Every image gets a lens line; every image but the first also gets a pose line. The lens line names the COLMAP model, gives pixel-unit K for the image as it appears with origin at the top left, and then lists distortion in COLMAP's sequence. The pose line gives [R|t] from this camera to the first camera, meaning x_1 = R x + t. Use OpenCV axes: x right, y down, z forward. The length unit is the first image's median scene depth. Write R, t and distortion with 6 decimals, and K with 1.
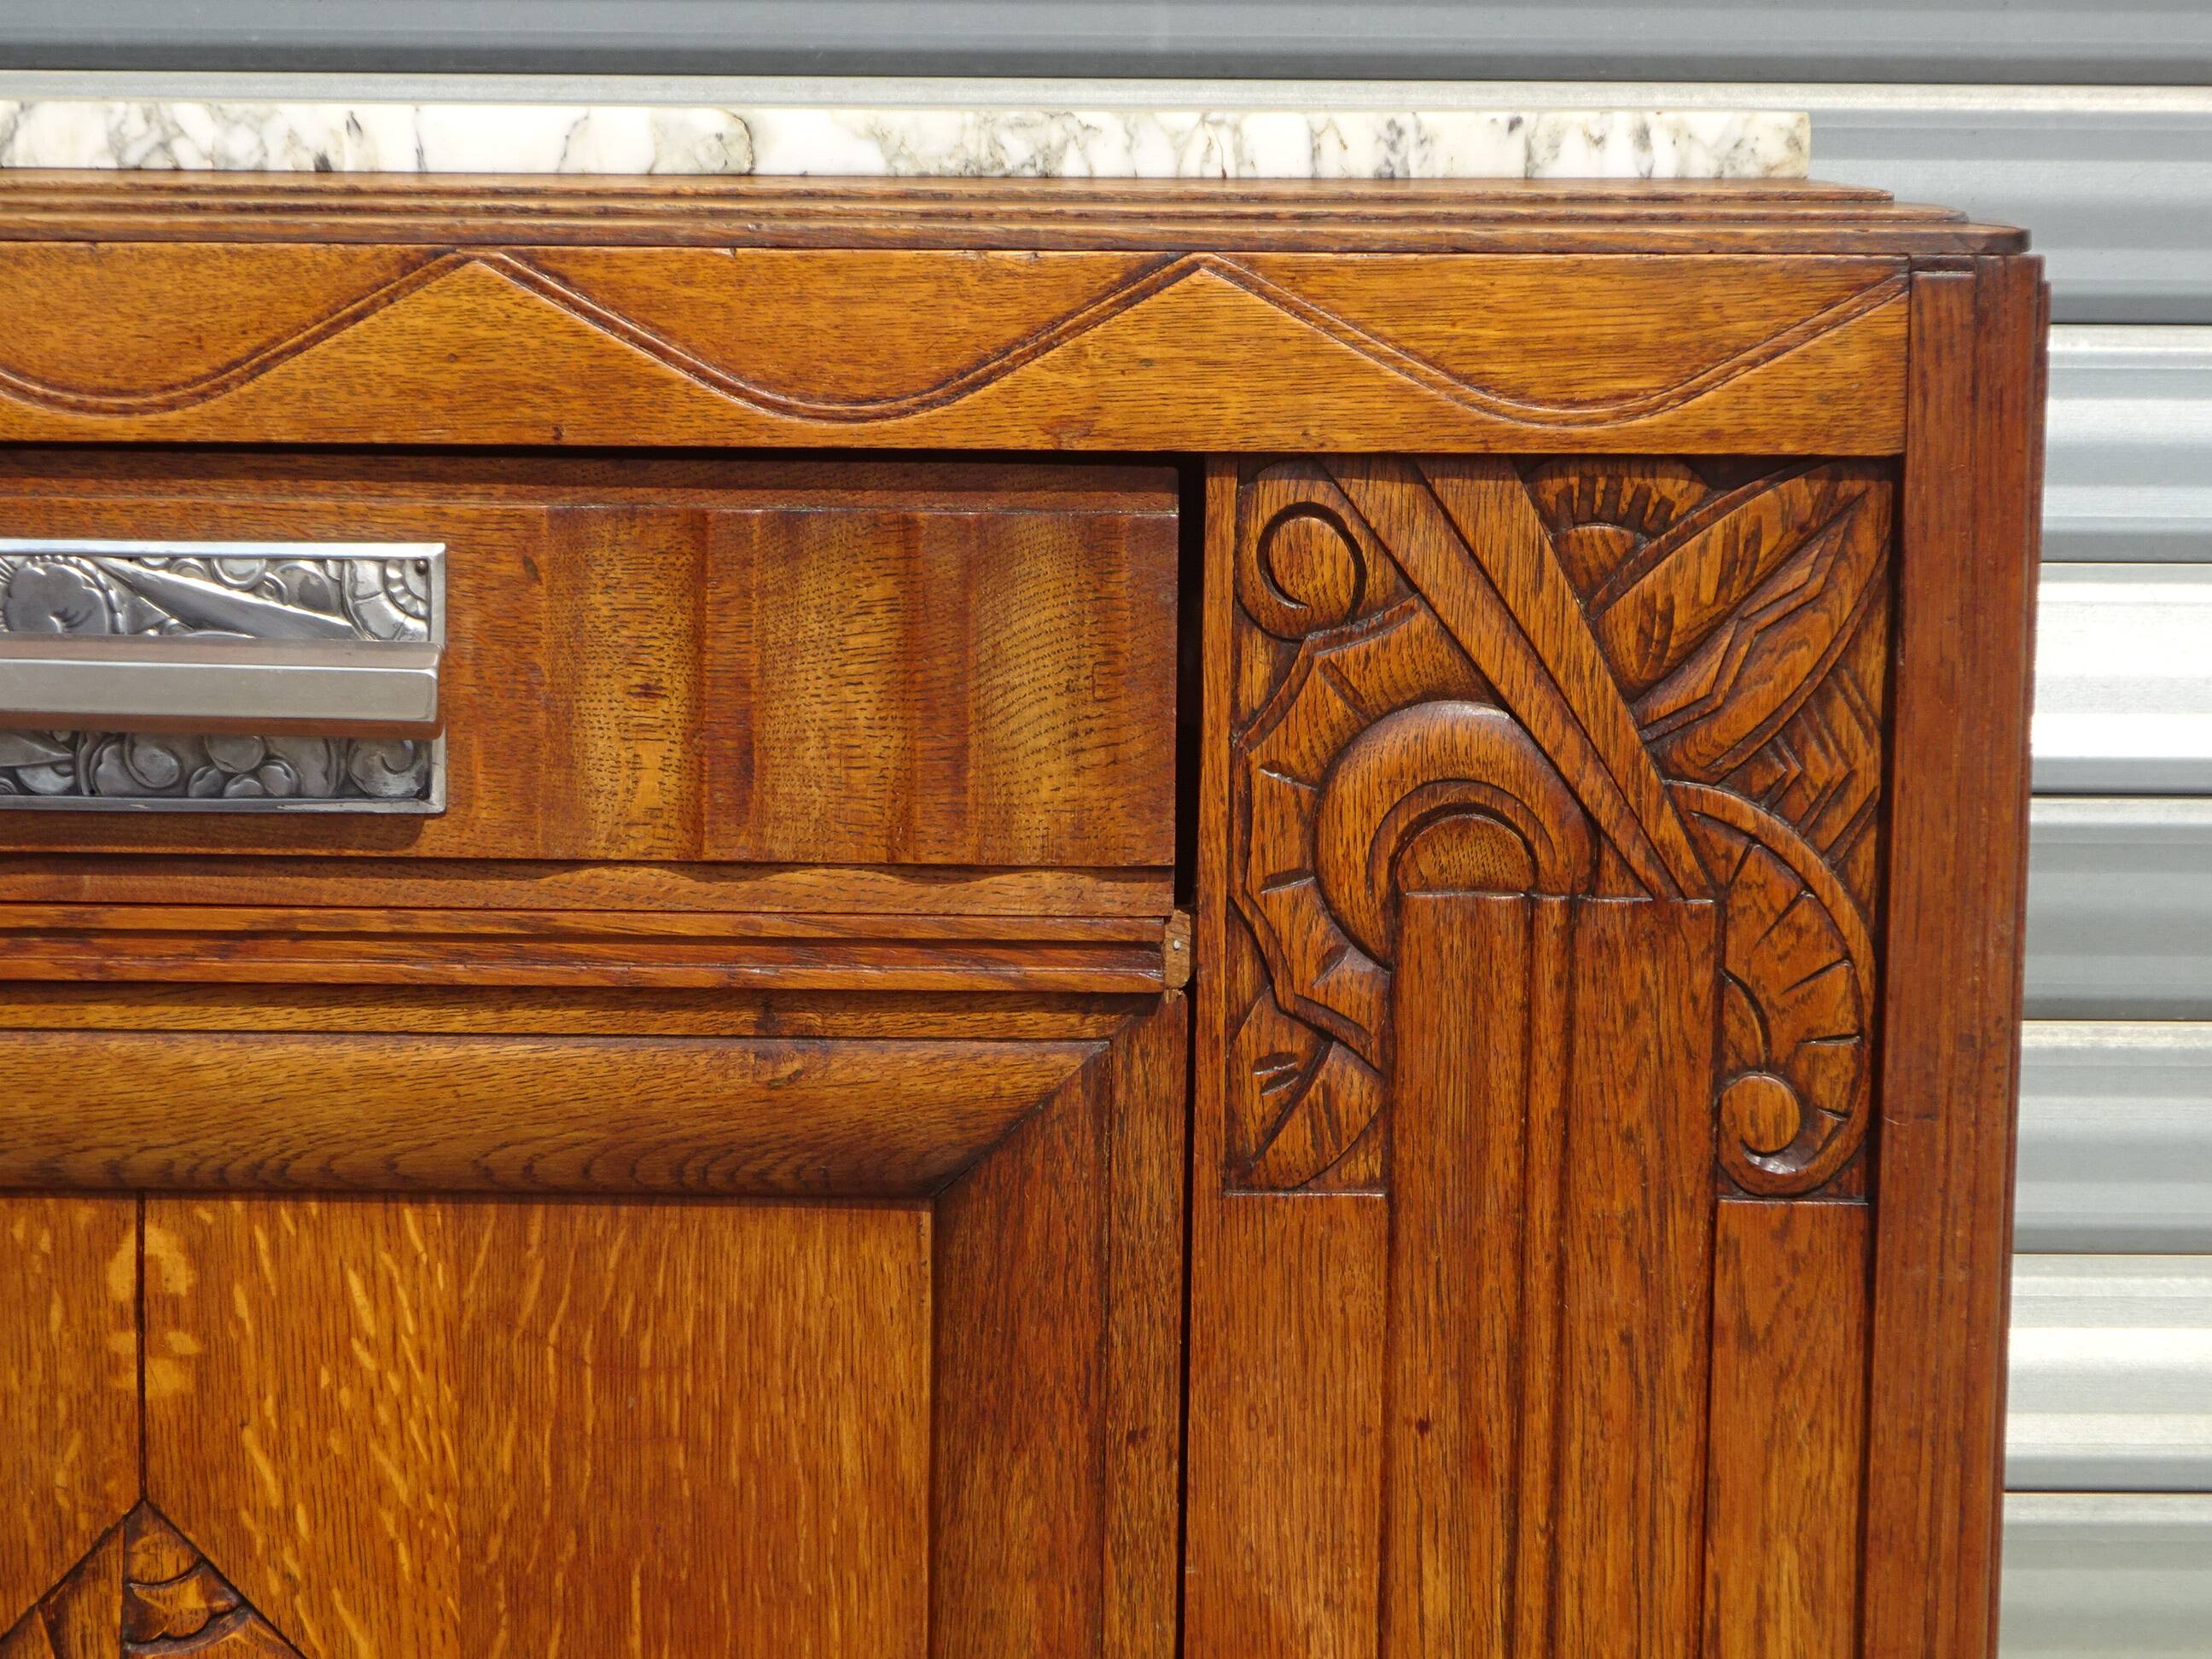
lens RADIAL K [[5526.4, 0, 1123.4], [0, 5526.4, 867.0], [0, 0, 1]] dist [0.026109, 0.000000]
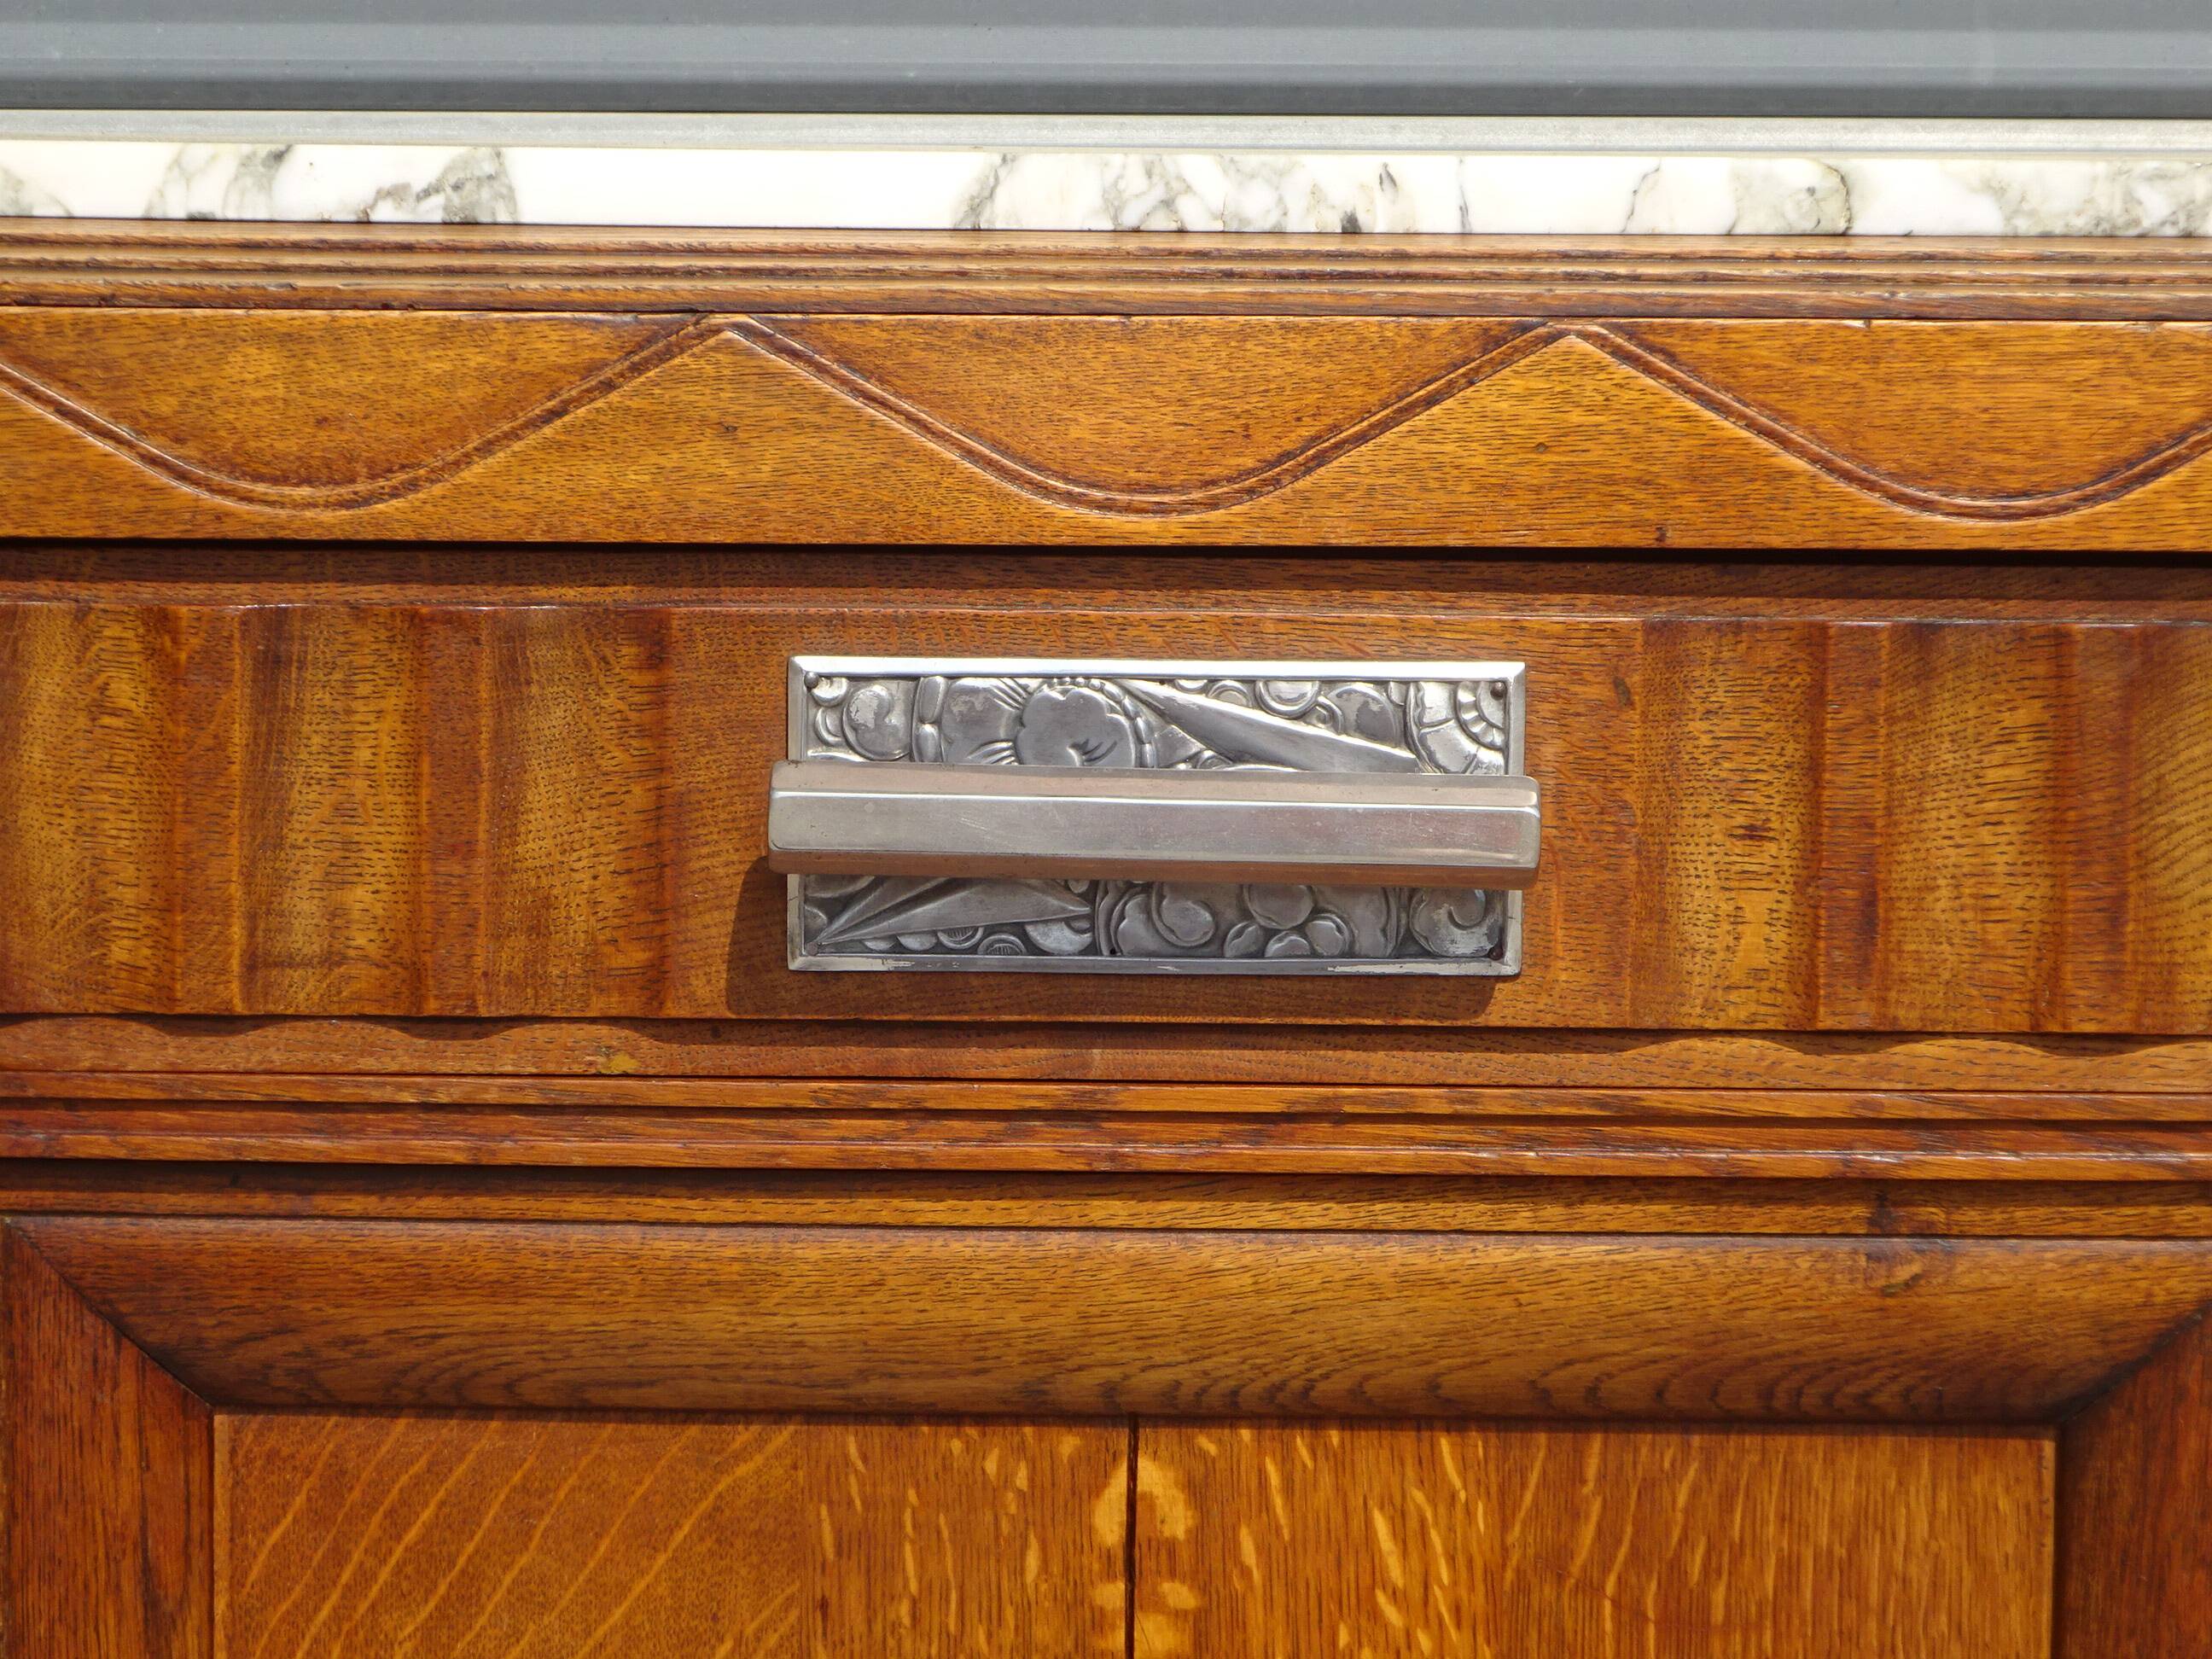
lens RADIAL K [[6897.8, 0, 1137.6], [0, 6897.8, 869.6], [0, 0, 1]] dist [0.015235, 0.000000]
pose [[0.999986, -0.002437, -0.004629, -0.175707], [0.002290, 0.999499, -0.031564, 0.007568], [0.004703, 0.031553, 0.999491, -0.073996]]
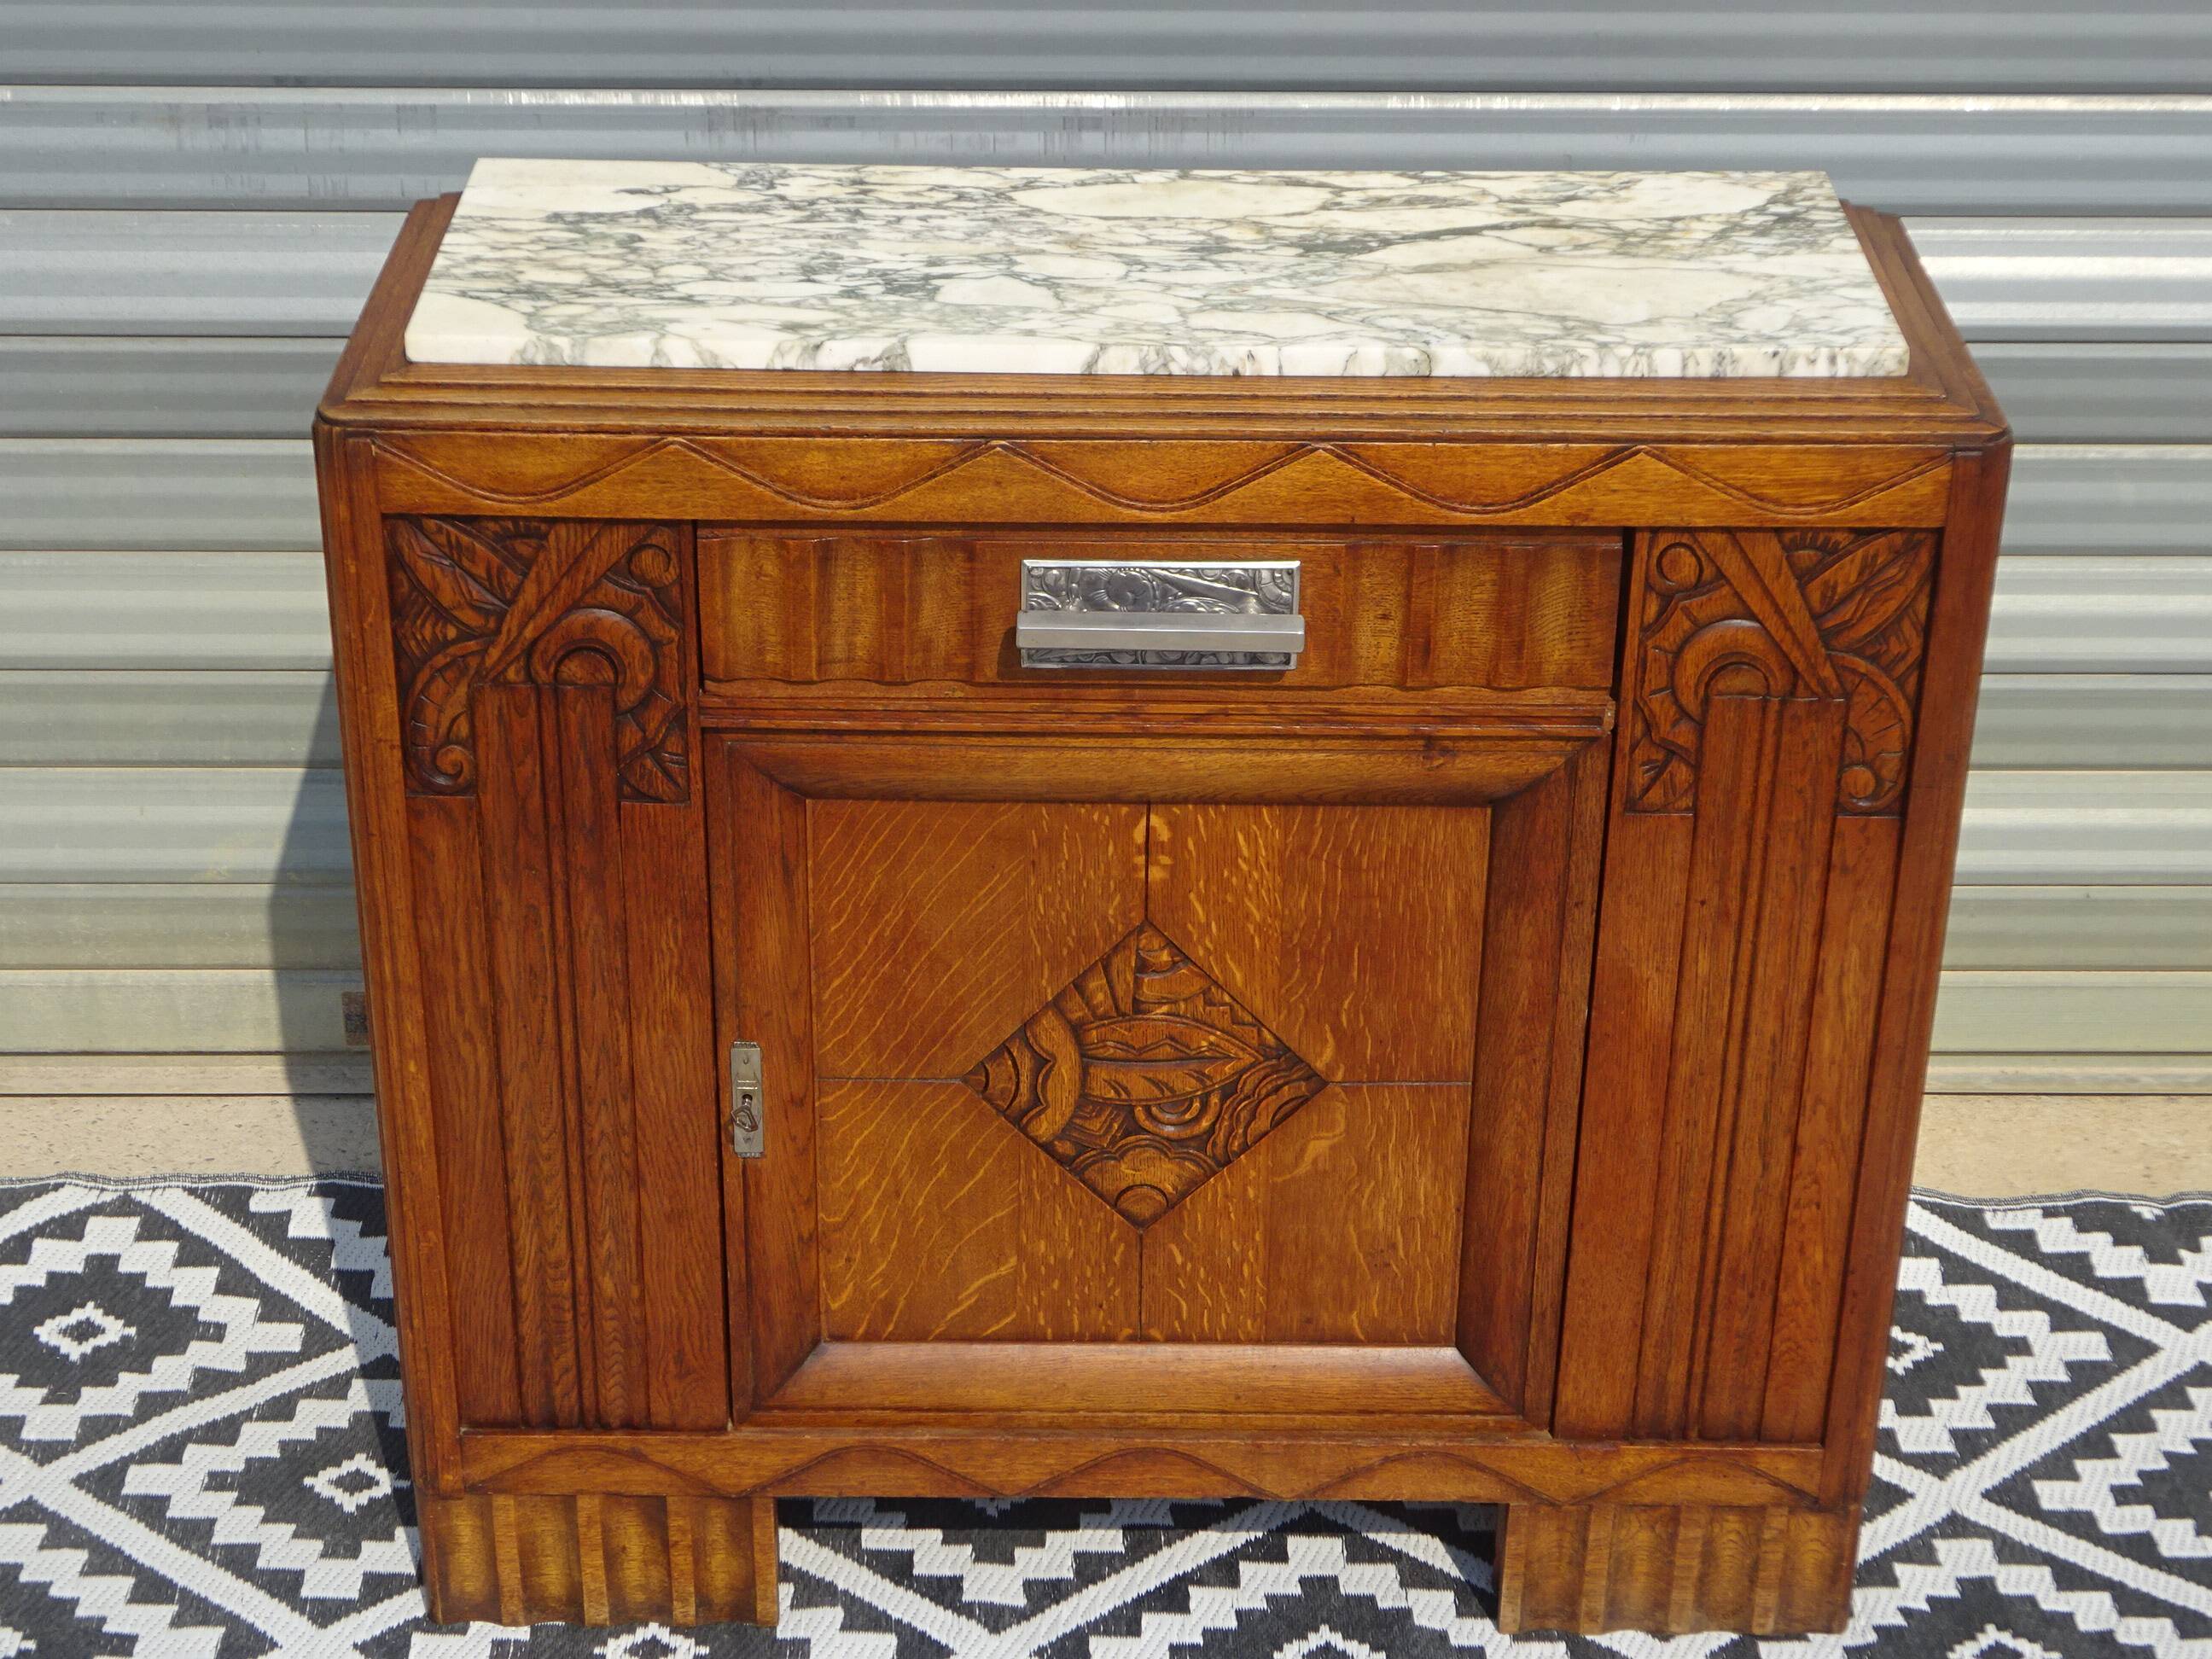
lens RADIAL K [[3936.3, 0, 1112.6], [0, 3936.3, 846.6], [0, 0, 1]] dist [0.029339, 0.000000]
pose [[0.999994, -0.001572, 0.003149, -0.202376], [0.000325, 0.932176, 0.362005, -0.528805], [-0.003505, -0.362002, 0.932171, -0.547077]]
